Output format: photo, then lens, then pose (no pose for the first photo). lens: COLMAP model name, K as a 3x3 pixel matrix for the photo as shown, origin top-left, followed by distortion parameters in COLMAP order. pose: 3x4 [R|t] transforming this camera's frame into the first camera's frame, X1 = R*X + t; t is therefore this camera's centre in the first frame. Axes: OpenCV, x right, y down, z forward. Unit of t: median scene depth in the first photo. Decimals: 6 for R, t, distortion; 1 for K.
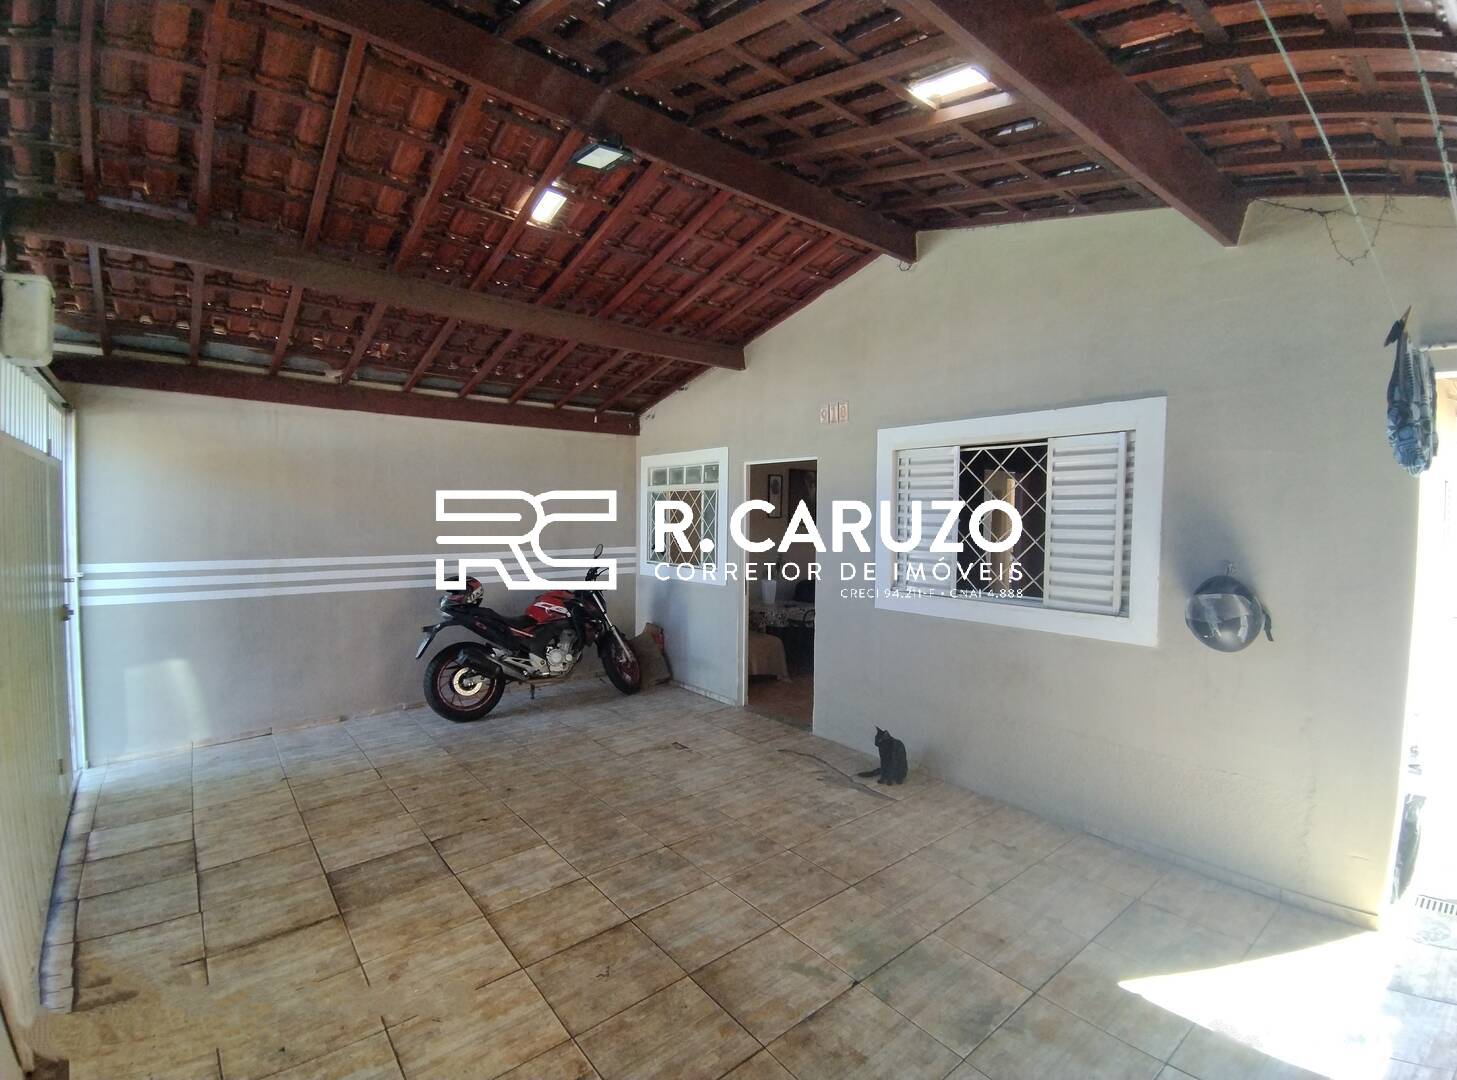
lens RADIAL K [[668.2, 0, 728.5], [0, 668.2, 540.0], [0, 0, 1]] dist [-0.011242, 0.024870]
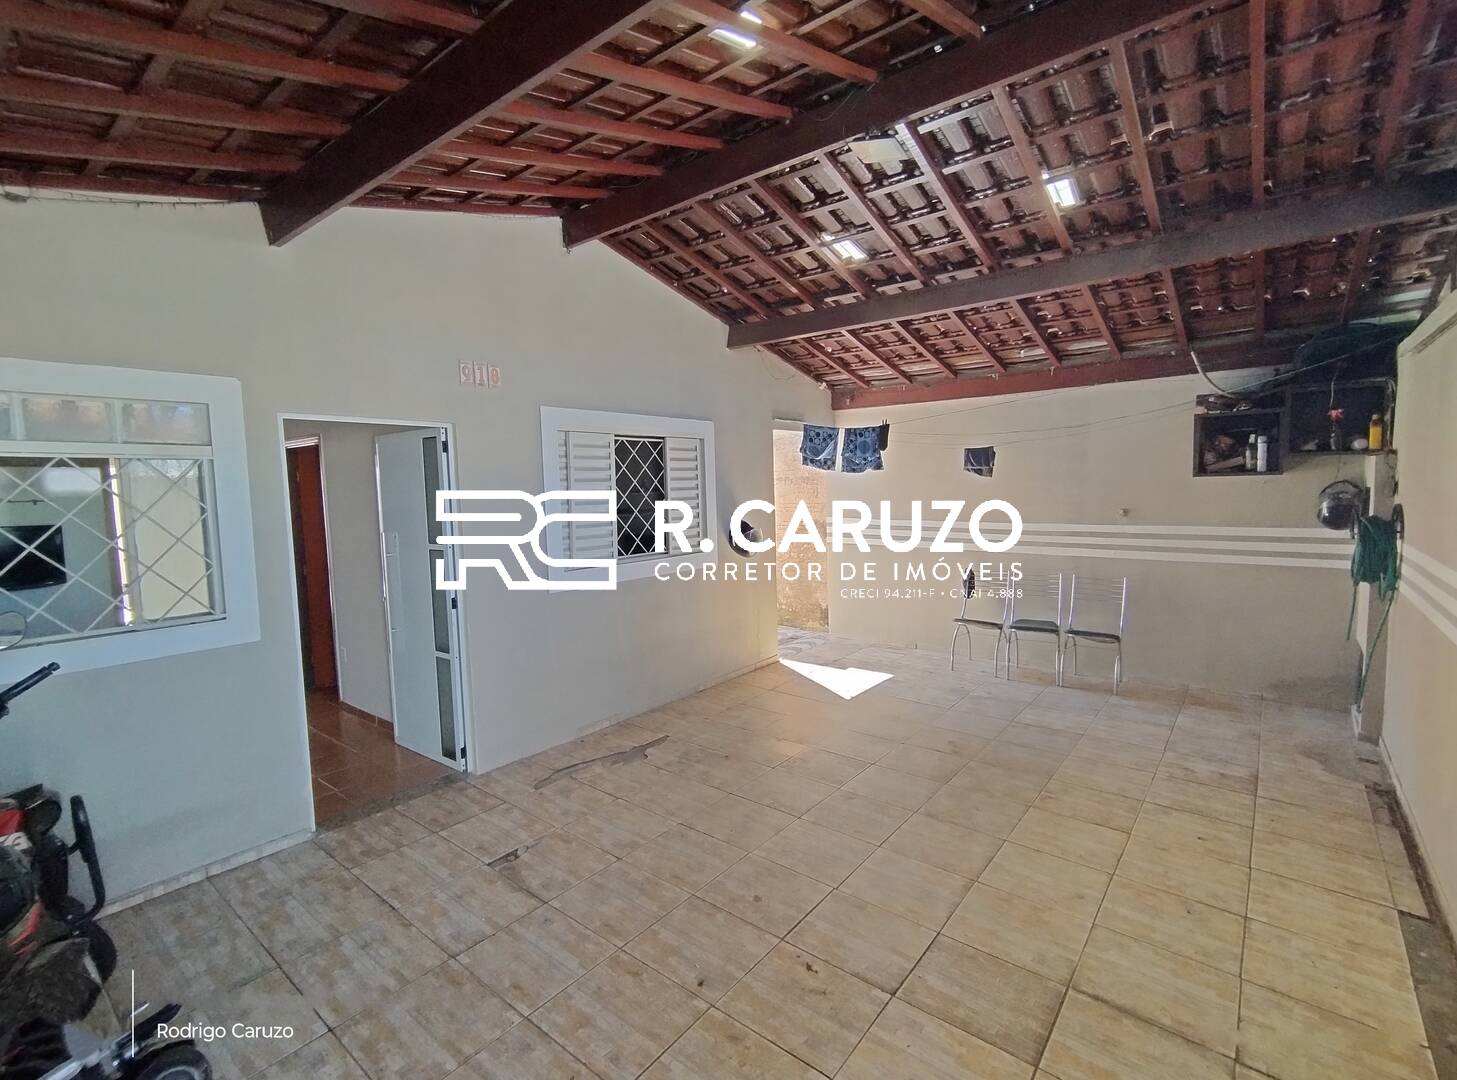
lens RADIAL K [[668.2, 0, 728.5], [0, 668.2, 540.0], [0, 0, 1]] dist [-0.011242, 0.024870]
pose [[-0.202641, -0.089054, 0.975195, -0.687268], [0.050936, 0.993550, 0.101314, -0.053190], [-0.977928, 0.070203, -0.196797, 0.843790]]
